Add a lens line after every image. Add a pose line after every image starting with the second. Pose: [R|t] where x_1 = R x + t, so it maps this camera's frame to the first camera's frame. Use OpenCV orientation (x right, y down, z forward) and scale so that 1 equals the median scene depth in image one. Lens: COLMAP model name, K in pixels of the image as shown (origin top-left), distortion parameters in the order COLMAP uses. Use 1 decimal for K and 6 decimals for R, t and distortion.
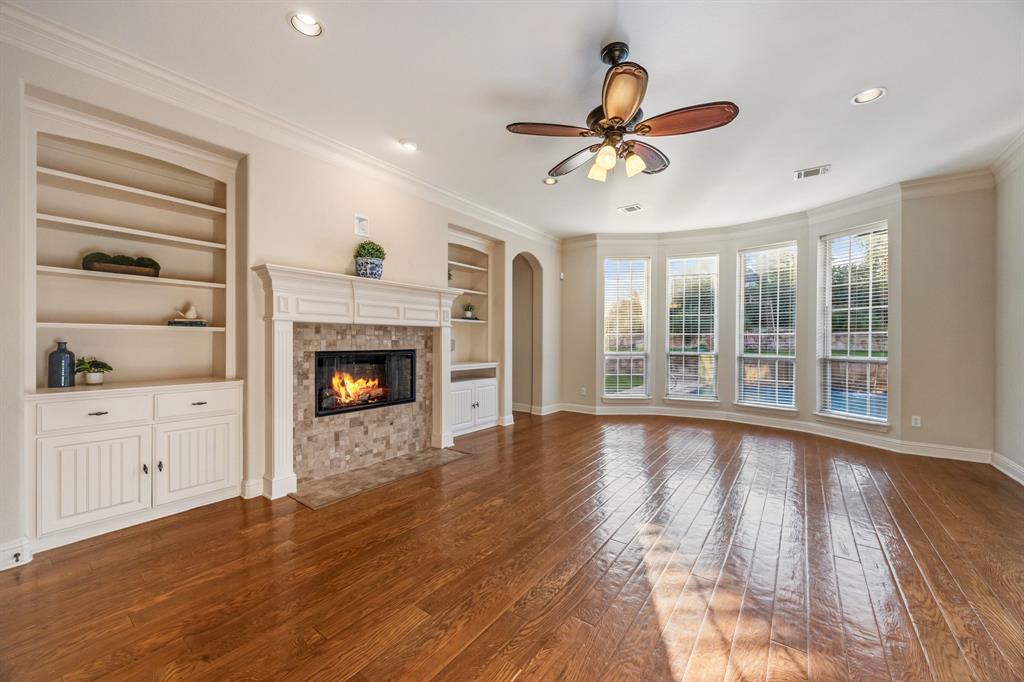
lens RADIAL K [[391.3, 0, 517.0], [0, 391.3, 339.5], [0, 0, 1]] dist [-0.000591, -0.000064]
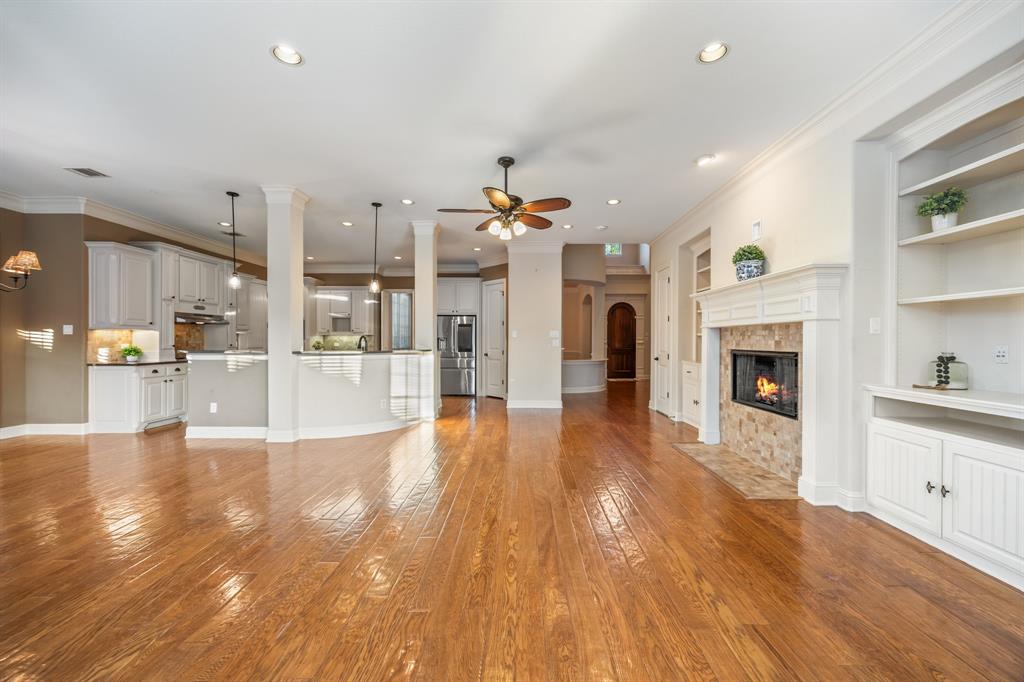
lens RADIAL K [[391.3, 0, 517.0], [0, 391.3, 339.5], [0, 0, 1]] dist [-0.000591, -0.000064]
pose [[-0.796483, -0.004753, -0.604642, 0.707762], [-0.007408, 0.999971, 0.001898, 0.002433], [0.604615, 0.005991, -0.796495, 1.395844]]
